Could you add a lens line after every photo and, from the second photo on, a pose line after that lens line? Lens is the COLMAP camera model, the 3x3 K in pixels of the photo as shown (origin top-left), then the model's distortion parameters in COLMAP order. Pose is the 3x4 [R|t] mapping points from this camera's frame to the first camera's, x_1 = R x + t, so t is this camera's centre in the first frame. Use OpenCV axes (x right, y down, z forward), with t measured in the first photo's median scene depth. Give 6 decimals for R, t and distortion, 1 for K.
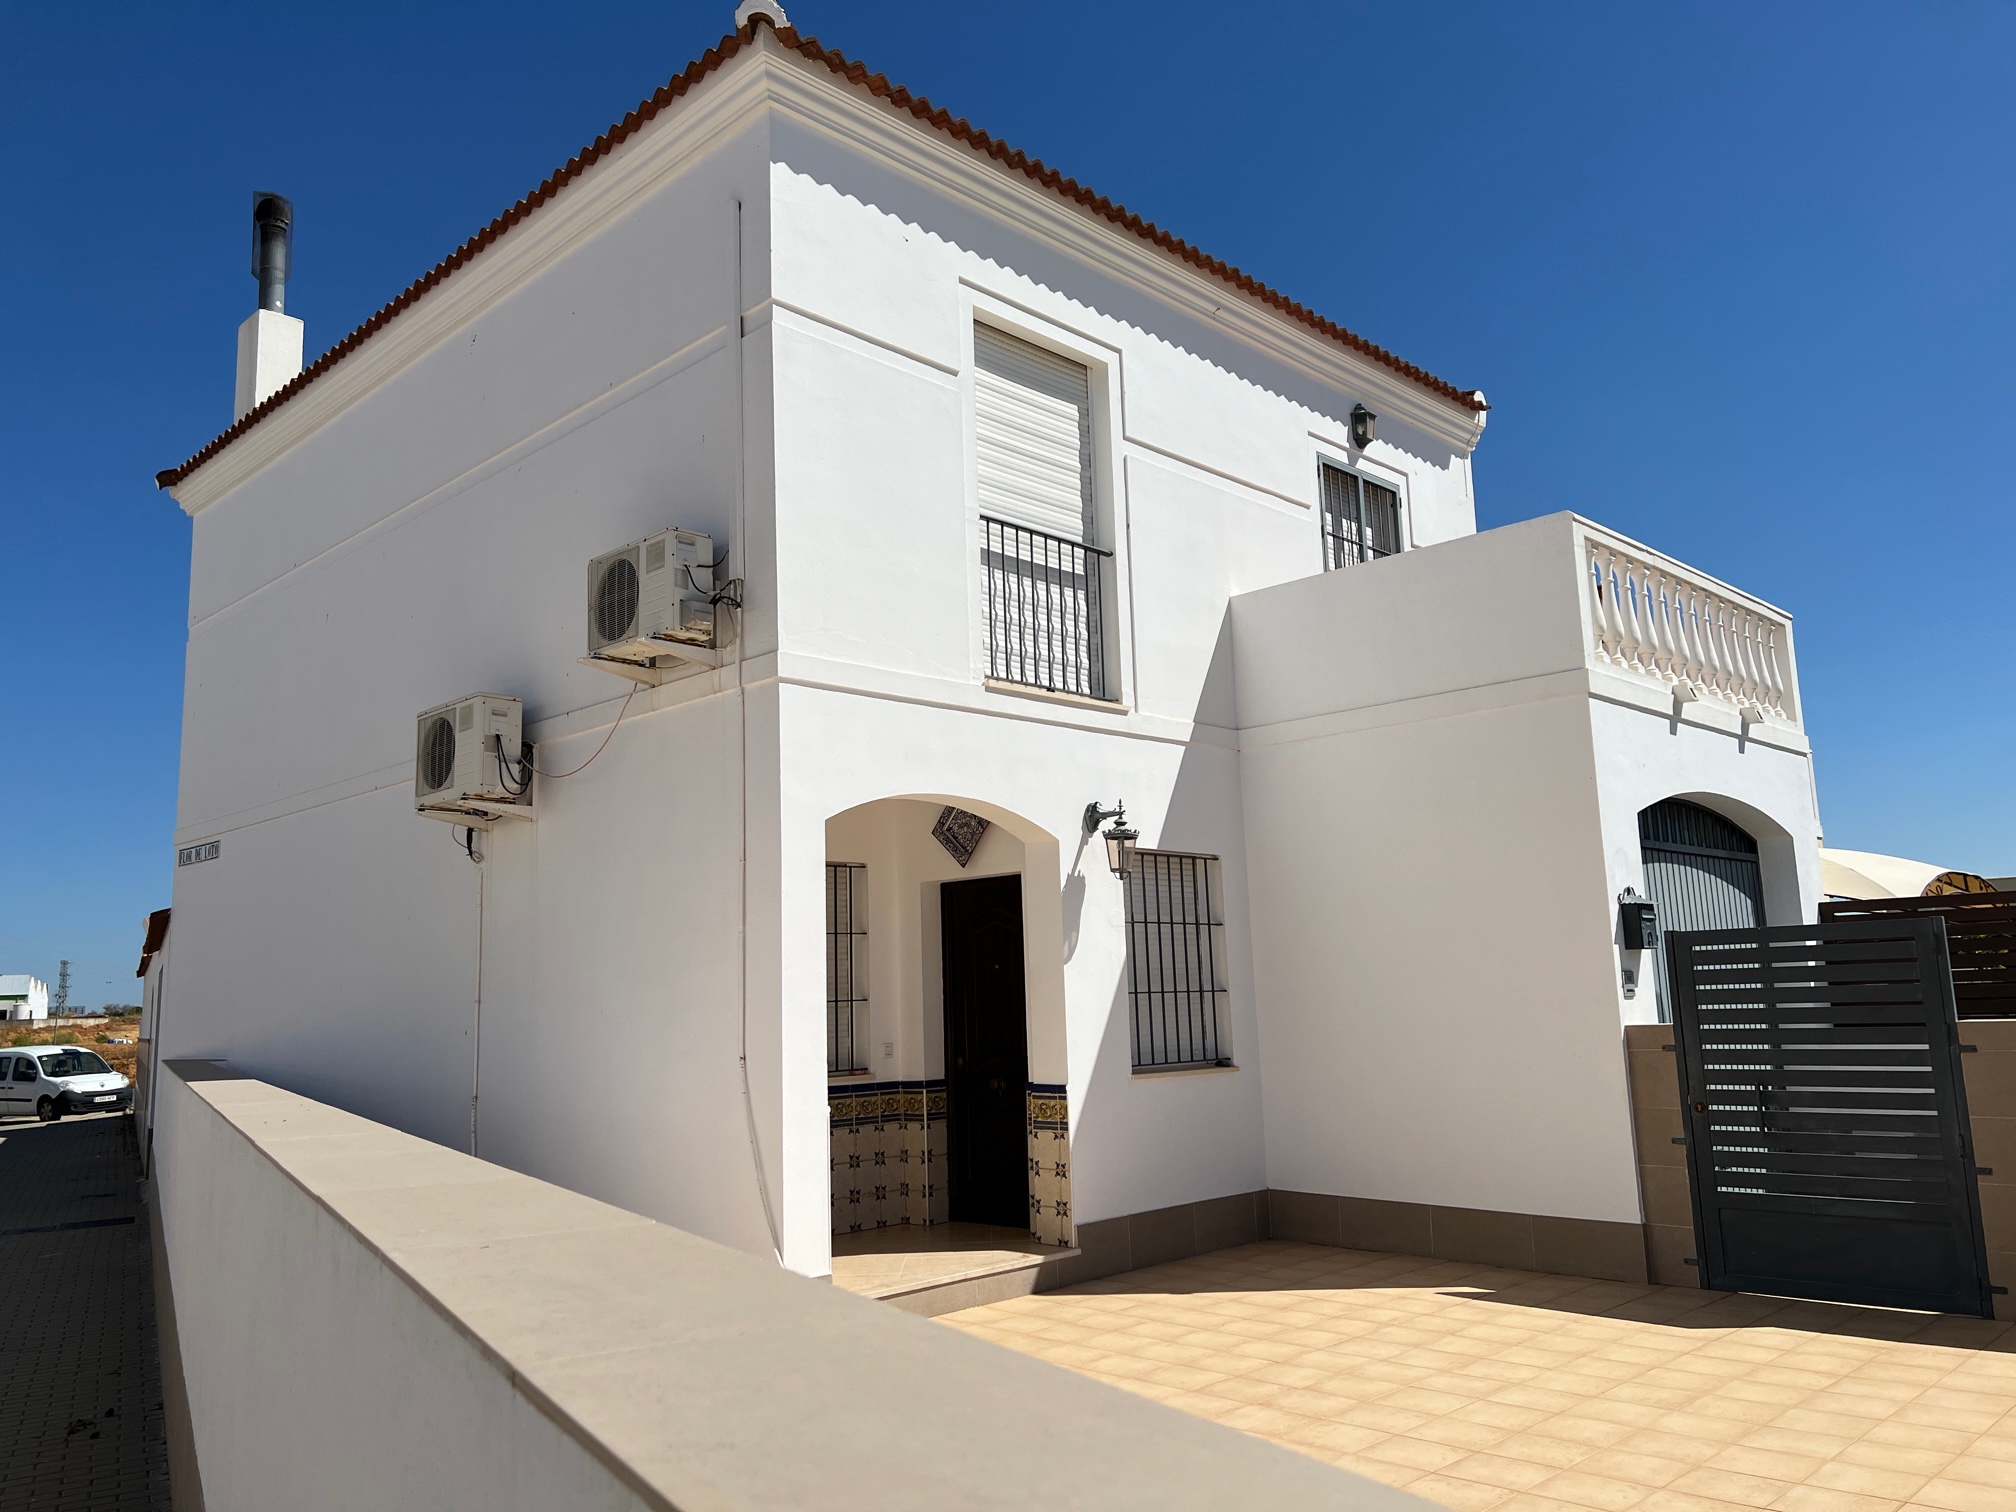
lens RADIAL K [[1488.8, 0, 1008.0], [0, 1488.8, 756.0], [0, 0, 1]] dist [0.060846, -0.065873]
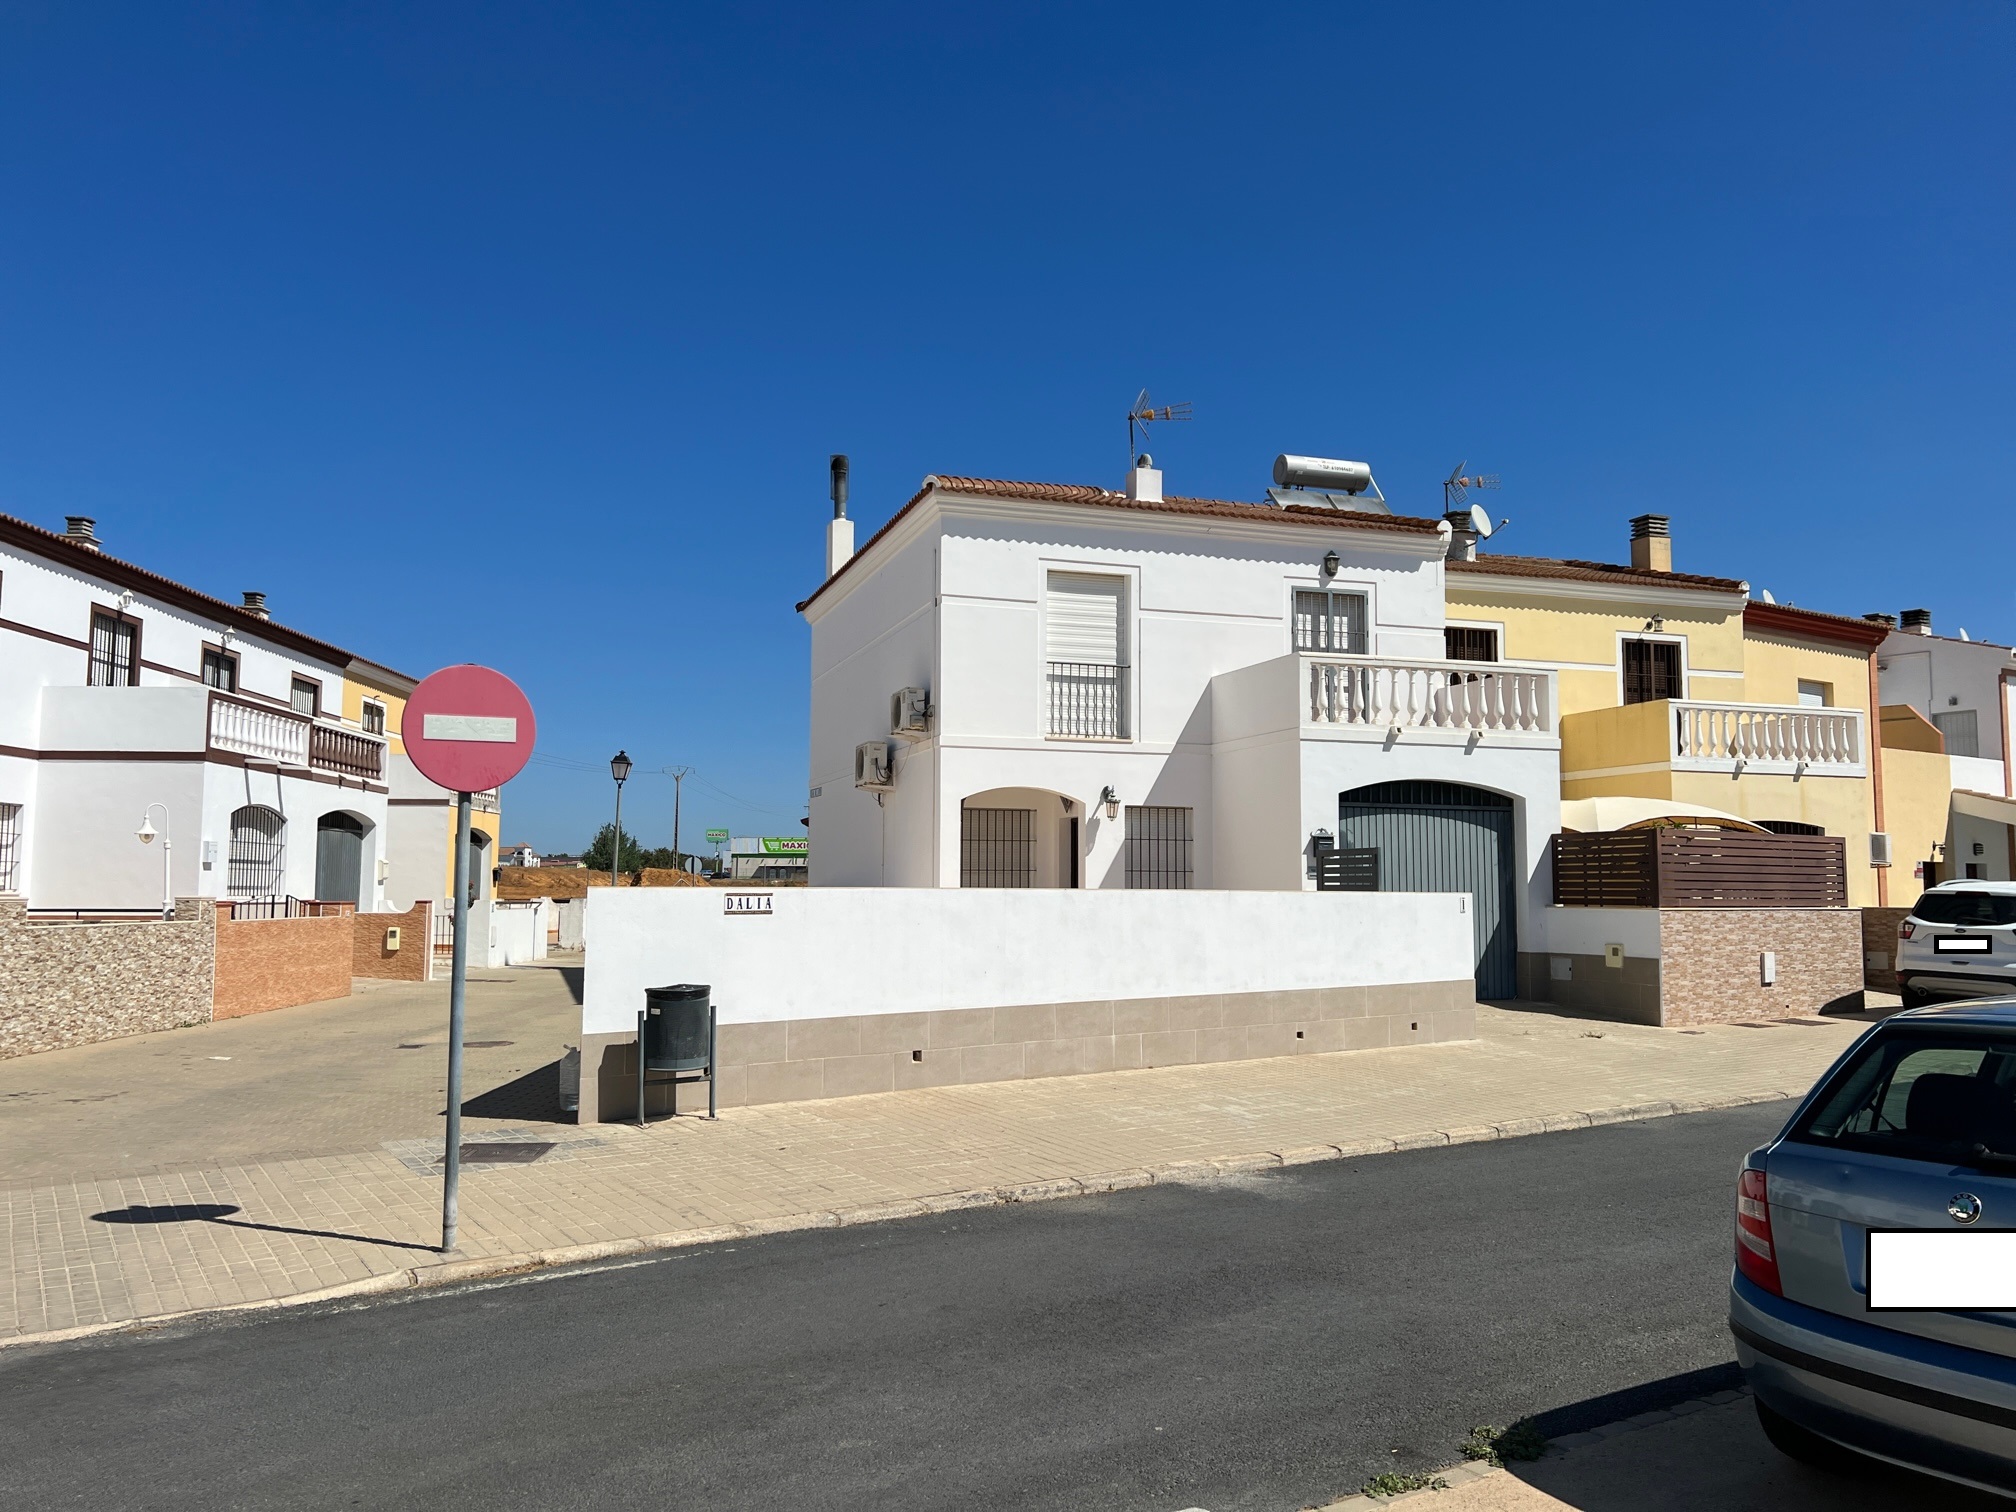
lens RADIAL K [[1484.5, 0, 979.3], [0, 1484.5, 768.3], [0, 0, 1]] dist [0.036304, -0.003738]
pose [[0.880836, 0.000244, -0.473421, 0.898145], [0.041083, 0.996188, 0.076951, -0.165917], [0.471636, -0.087231, 0.877468, -0.989814]]
